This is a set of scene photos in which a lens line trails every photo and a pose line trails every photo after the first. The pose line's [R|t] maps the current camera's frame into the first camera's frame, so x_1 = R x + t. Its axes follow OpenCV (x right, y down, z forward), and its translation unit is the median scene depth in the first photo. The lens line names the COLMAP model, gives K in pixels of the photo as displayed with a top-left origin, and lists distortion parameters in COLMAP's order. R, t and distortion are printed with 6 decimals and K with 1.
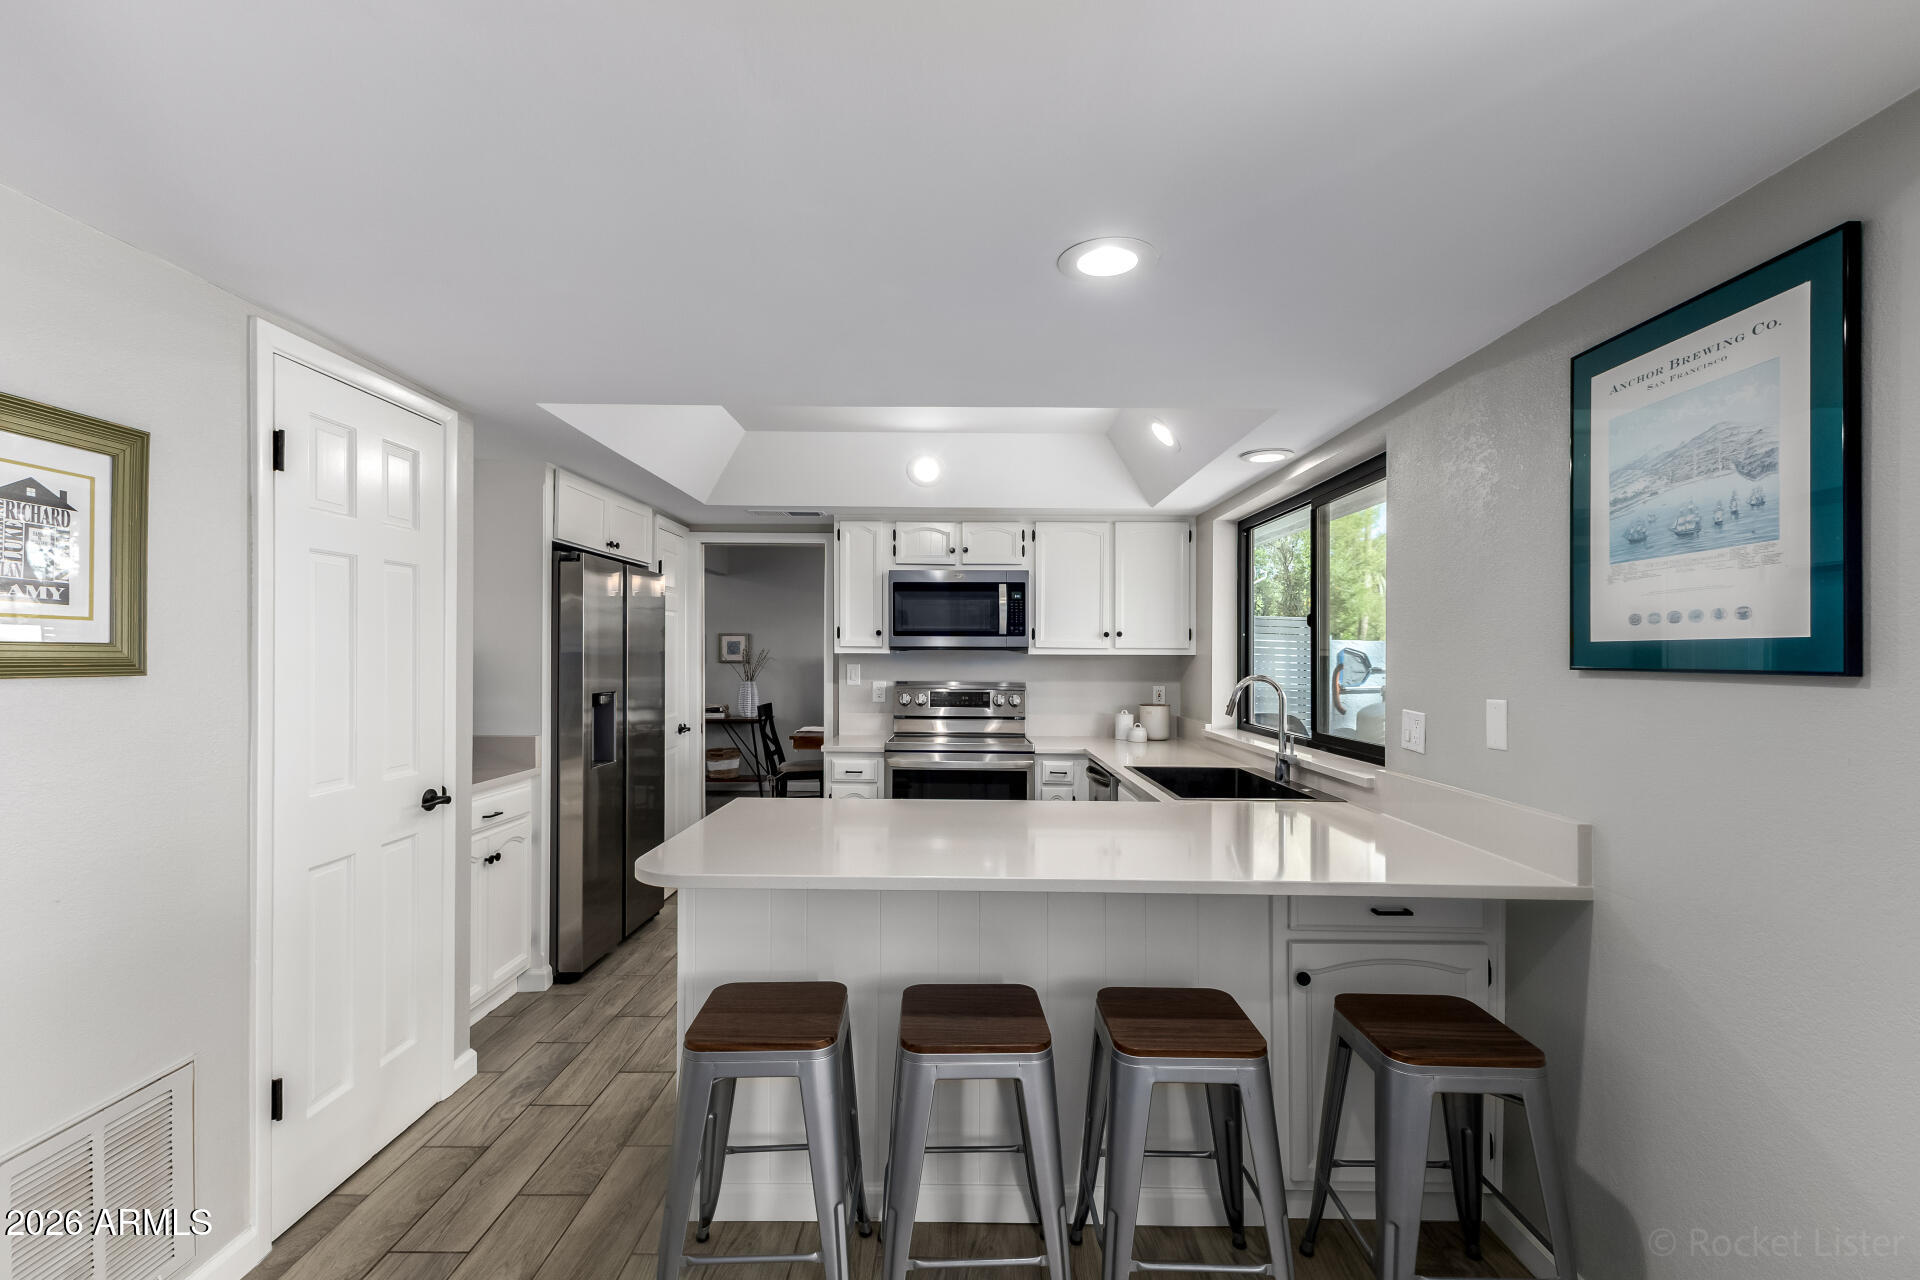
lens RADIAL K [[841.4, 0, 960.0], [0, 841.4, 640.0], [0, 0, 1]] dist [0.014572, 0.000288]
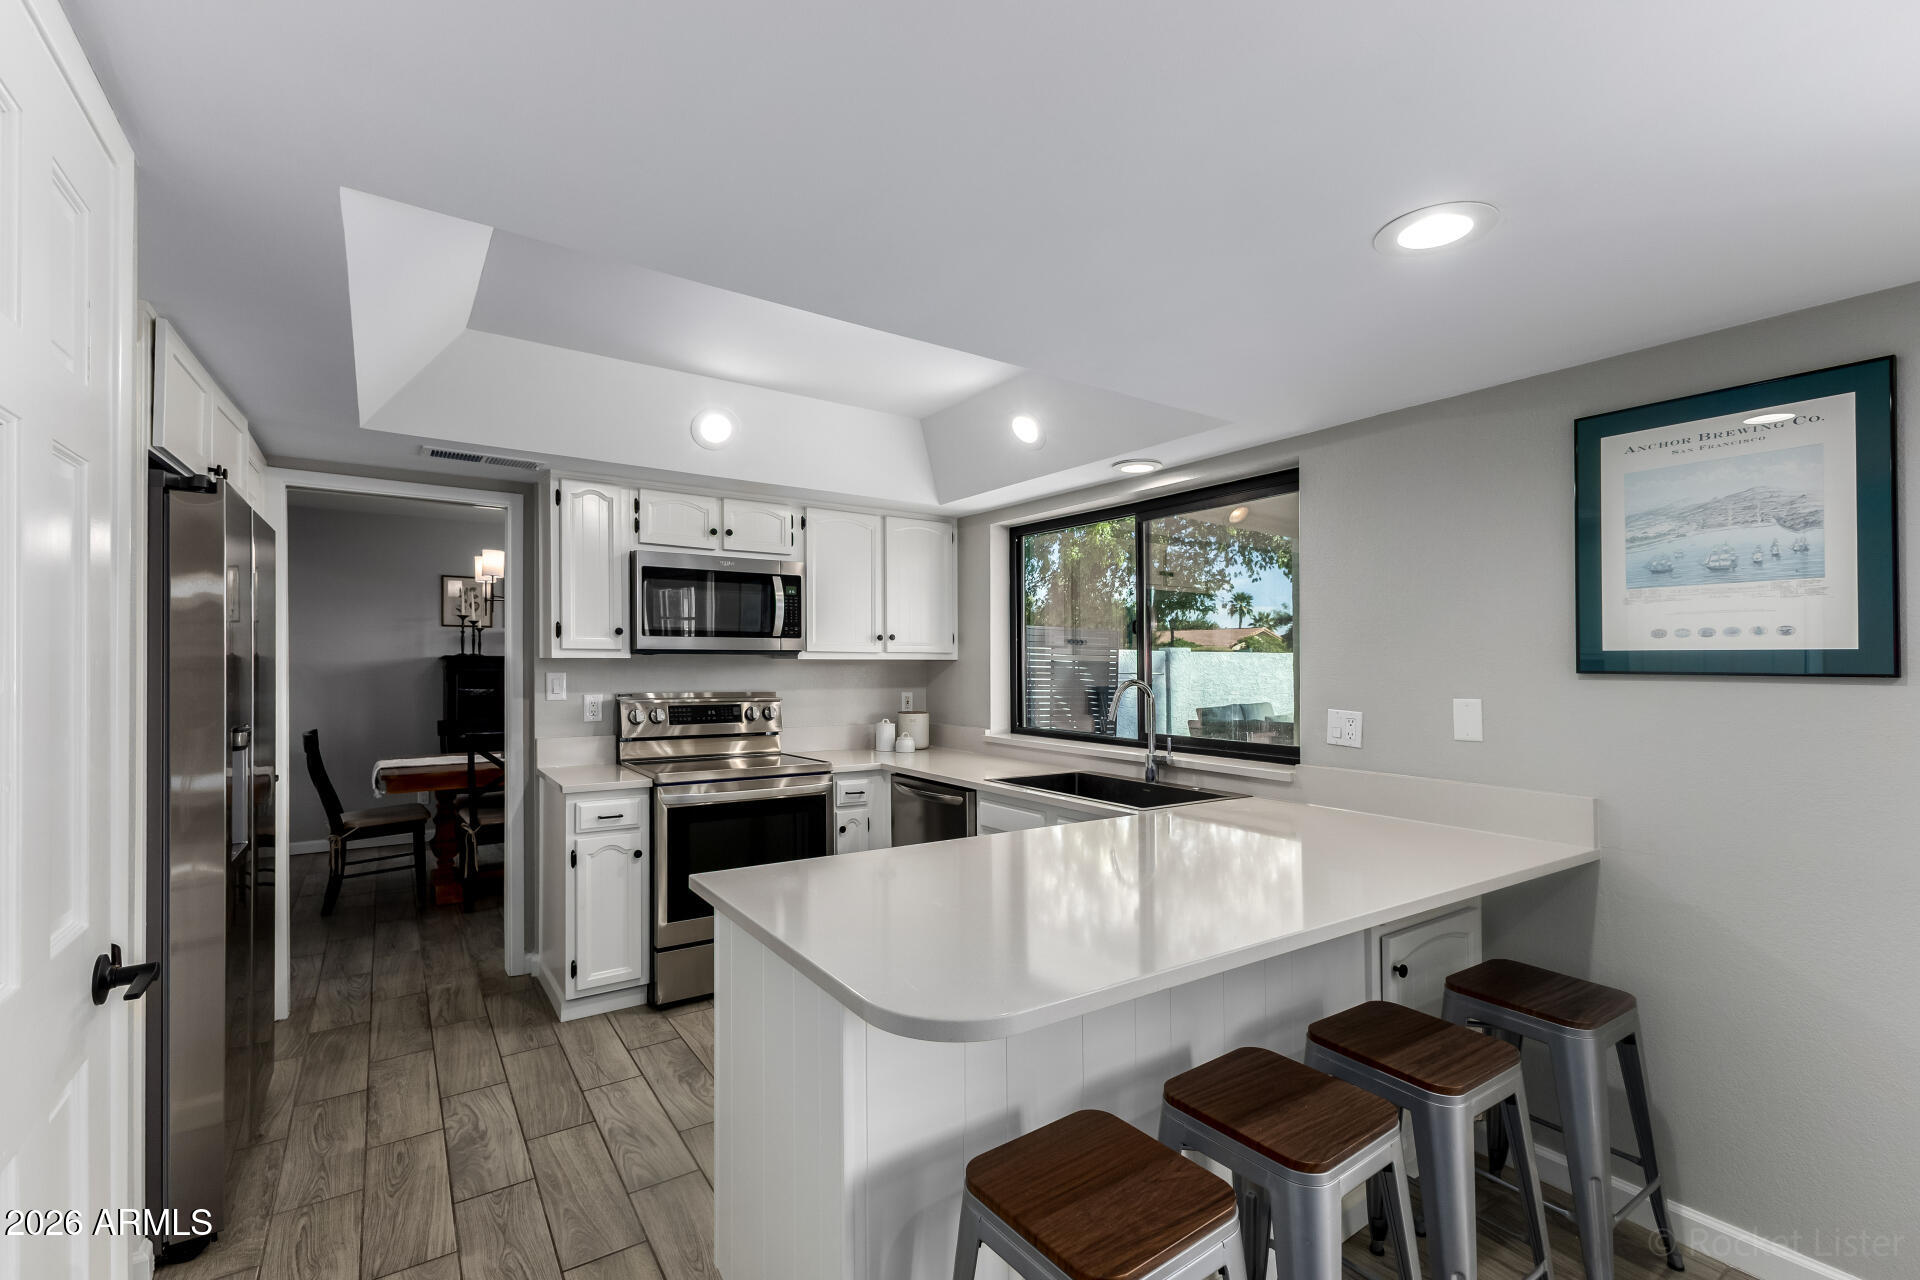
lens RADIAL K [[841.4, 0, 960.0], [0, 841.4, 640.0], [0, 0, 1]] dist [0.014572, 0.000288]
pose [[0.823679, 0.012619, 0.566915, -0.296471], [-0.010381, 0.999920, -0.007174, 0.002035], [-0.566961, 0.000024, 0.823745, 0.206426]]
